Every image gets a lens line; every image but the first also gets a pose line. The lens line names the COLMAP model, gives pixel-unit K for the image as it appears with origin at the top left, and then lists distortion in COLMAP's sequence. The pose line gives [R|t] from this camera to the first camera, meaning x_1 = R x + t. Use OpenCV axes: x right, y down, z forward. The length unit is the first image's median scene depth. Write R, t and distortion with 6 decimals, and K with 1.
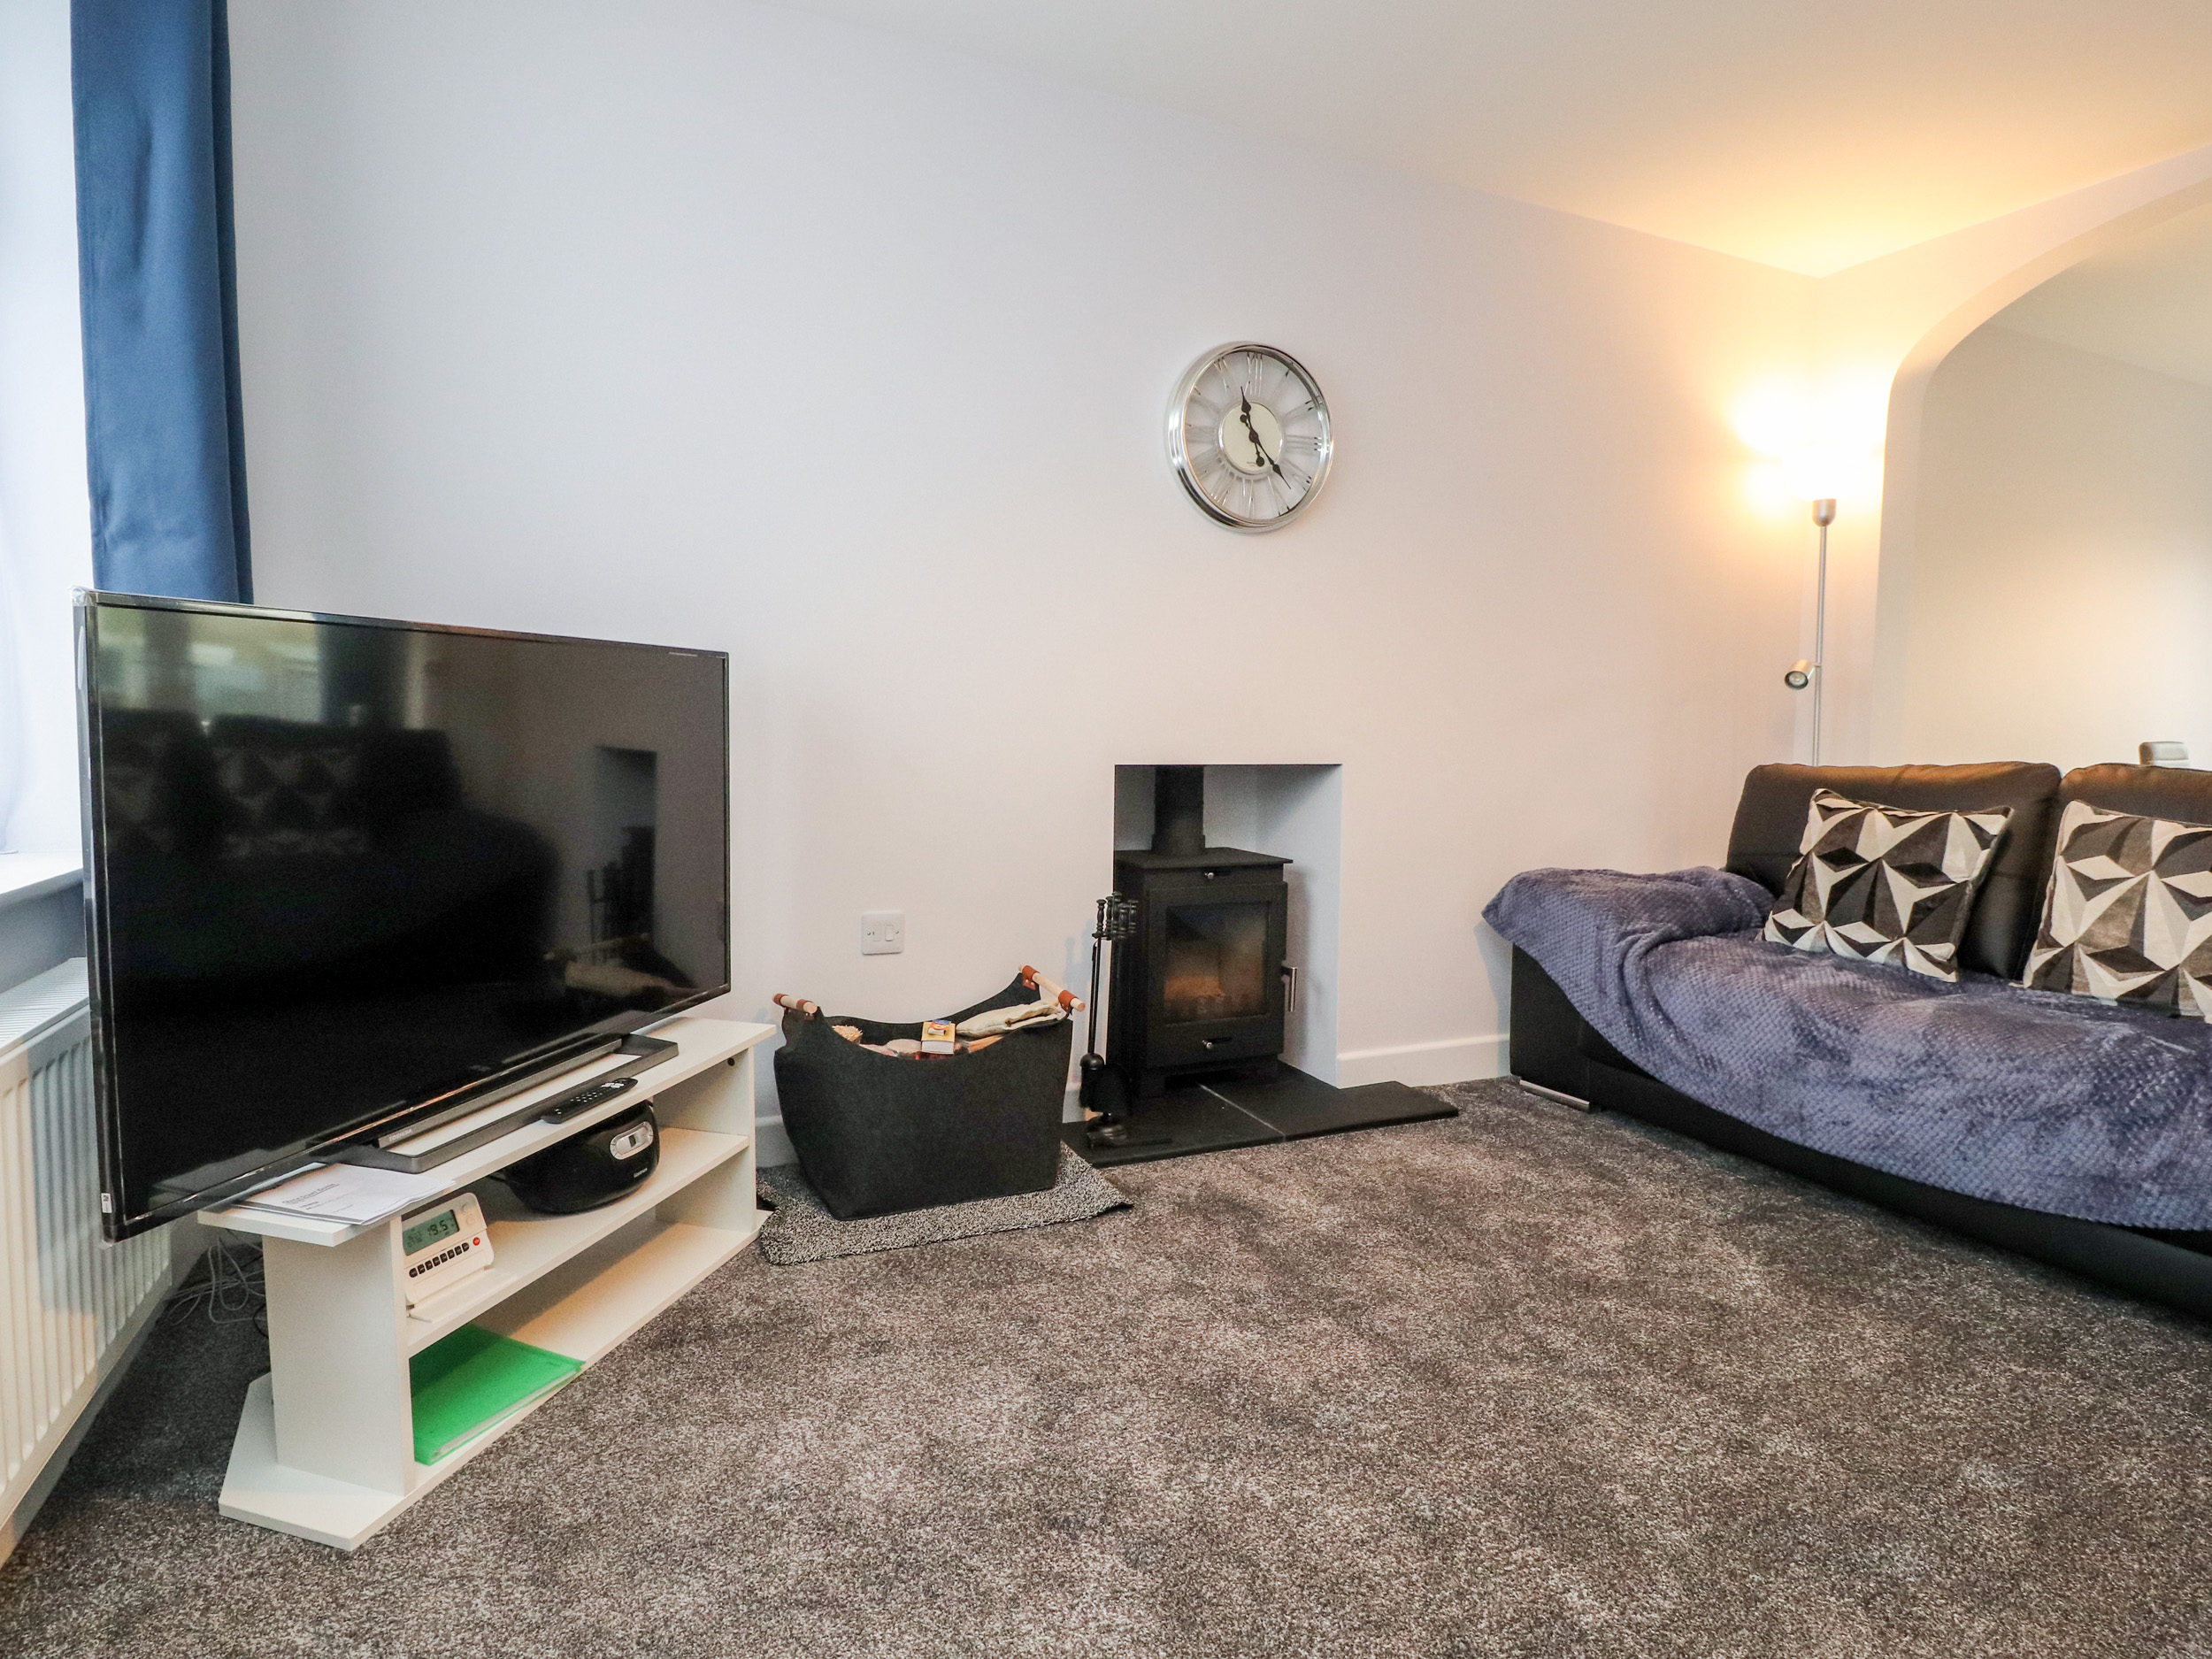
lens RADIAL K [[1154.0, 0, 1106.0], [0, 1154.0, 829.5], [0, 0, 1]] dist [-0.005418, -0.010329]
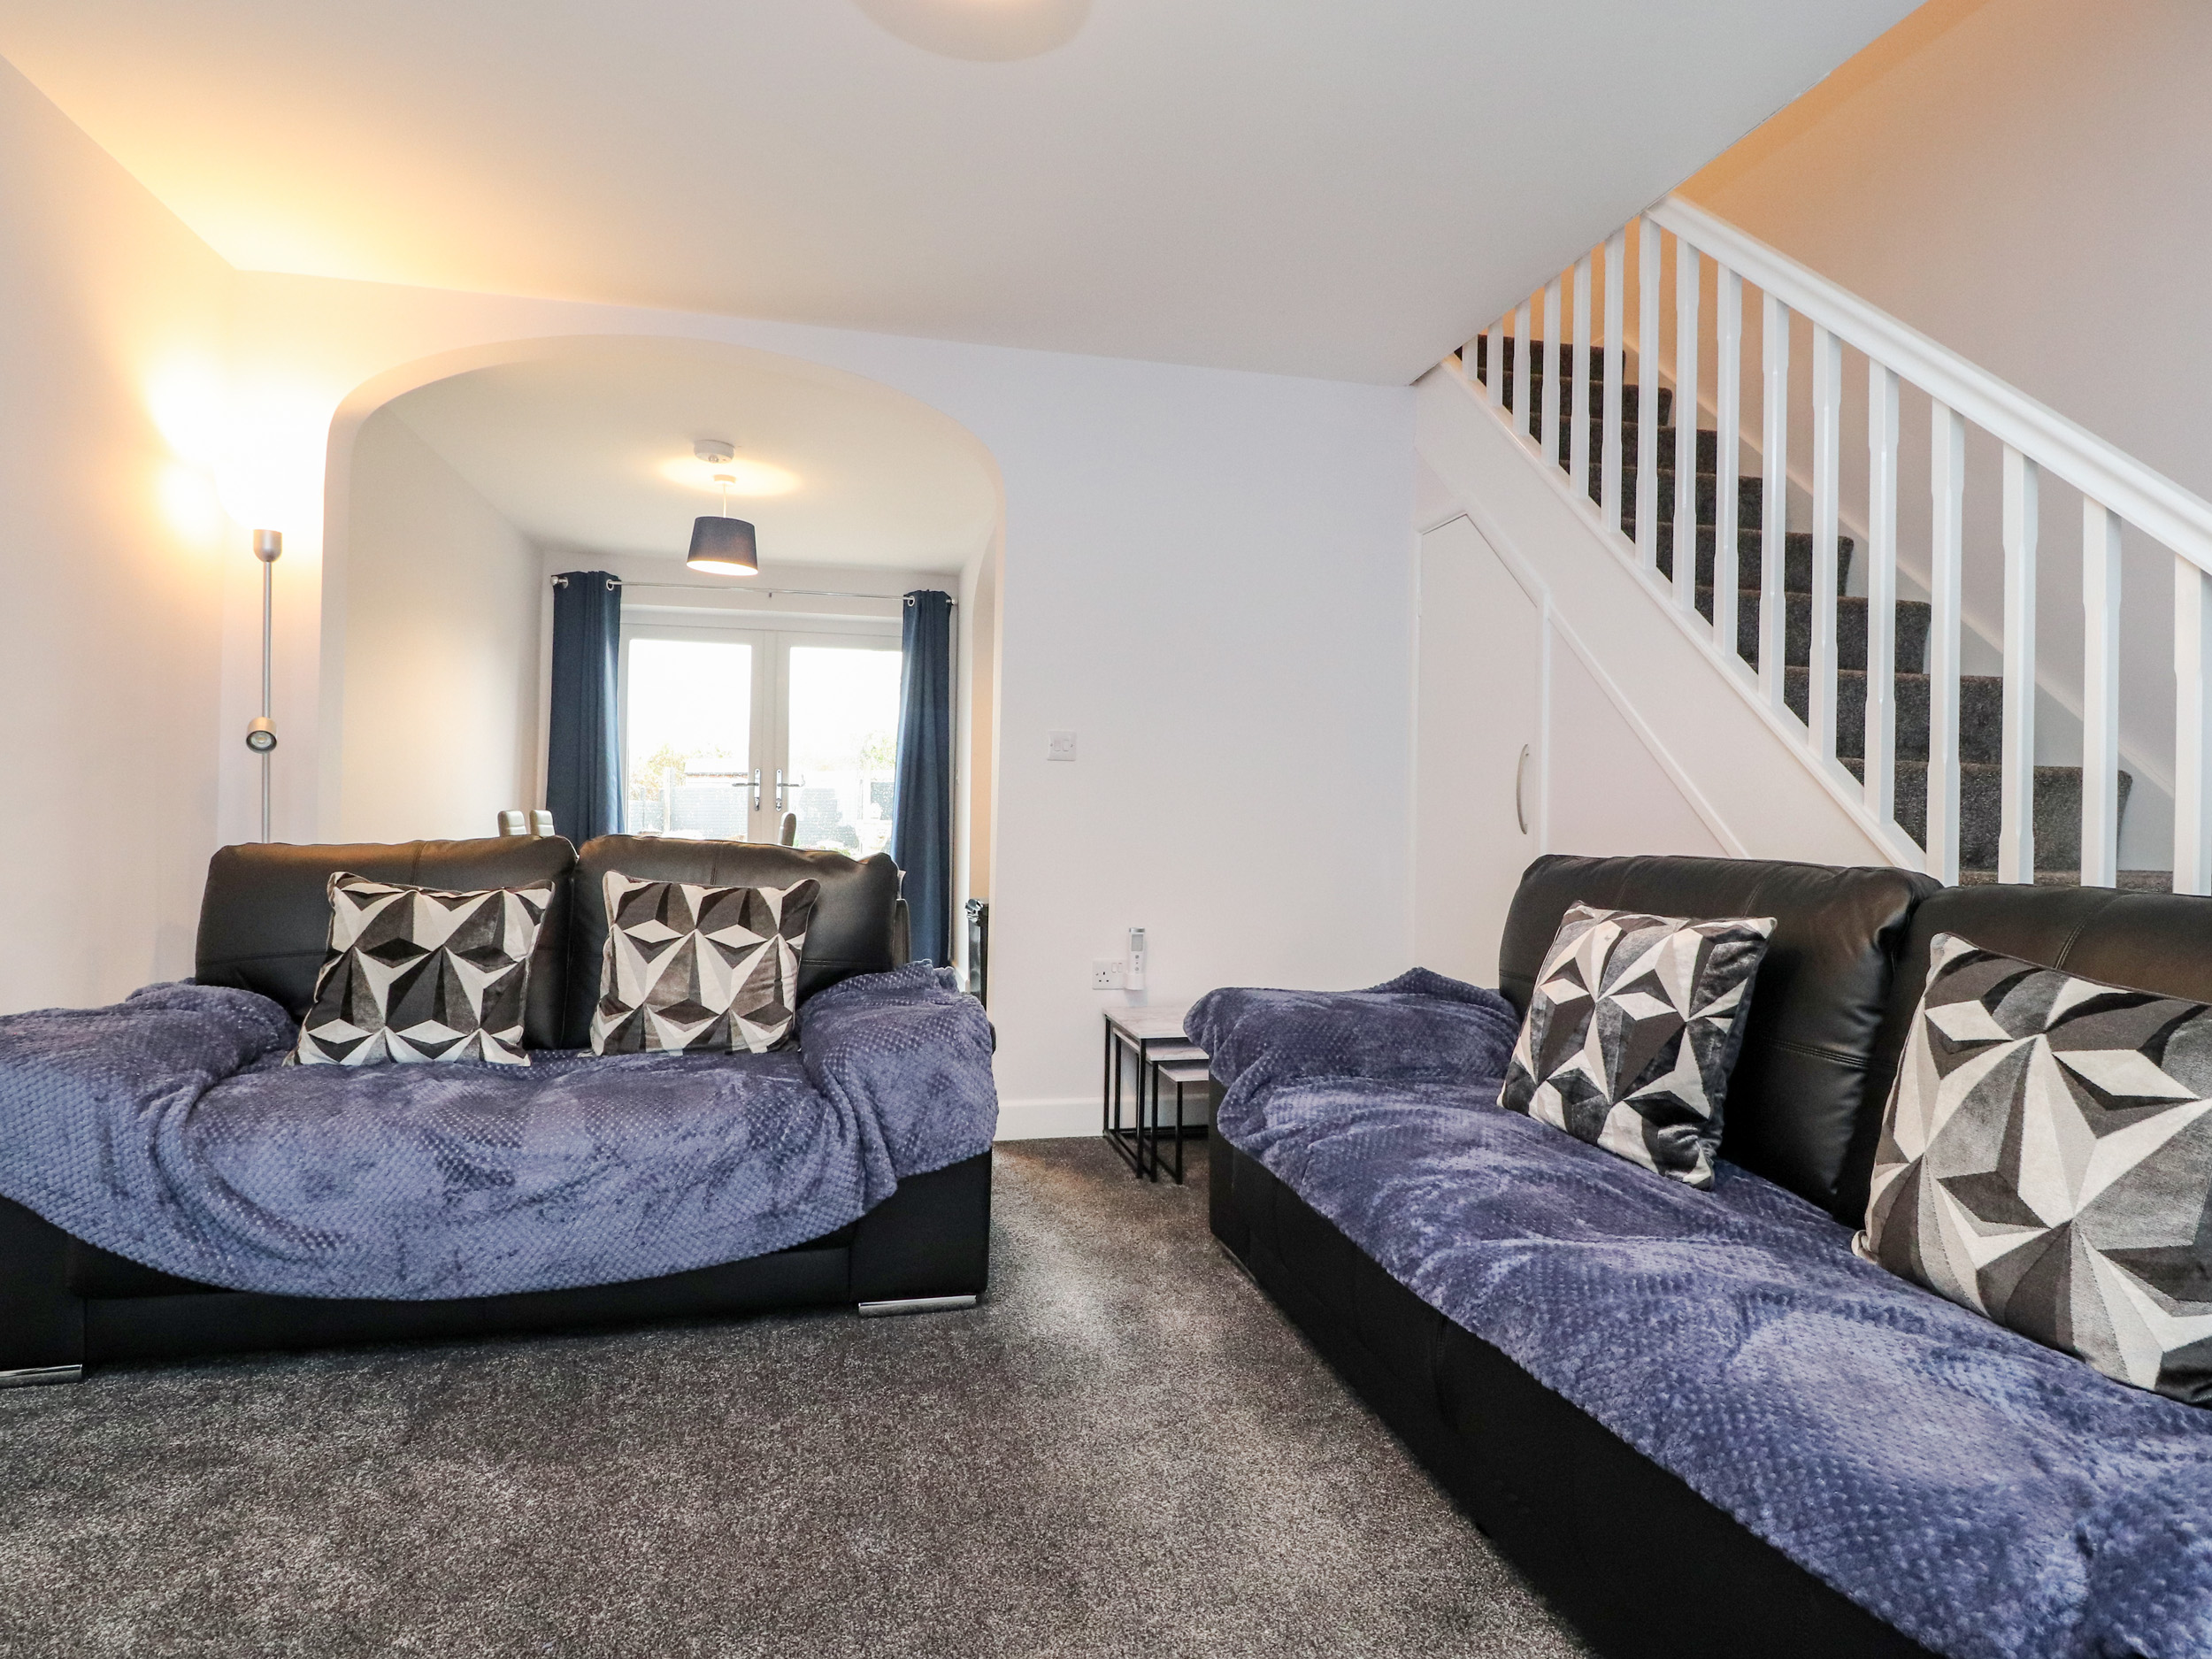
lens RADIAL K [[1154.0, 0, 1106.0], [0, 1154.0, 829.5], [0, 0, 1]] dist [-0.005418, -0.010329]
pose [[0.216044, -0.020079, 0.976177, -0.096493], [0.075590, 0.997132, 0.003781, -0.031707], [-0.973453, 0.072972, 0.216942, 0.309306]]
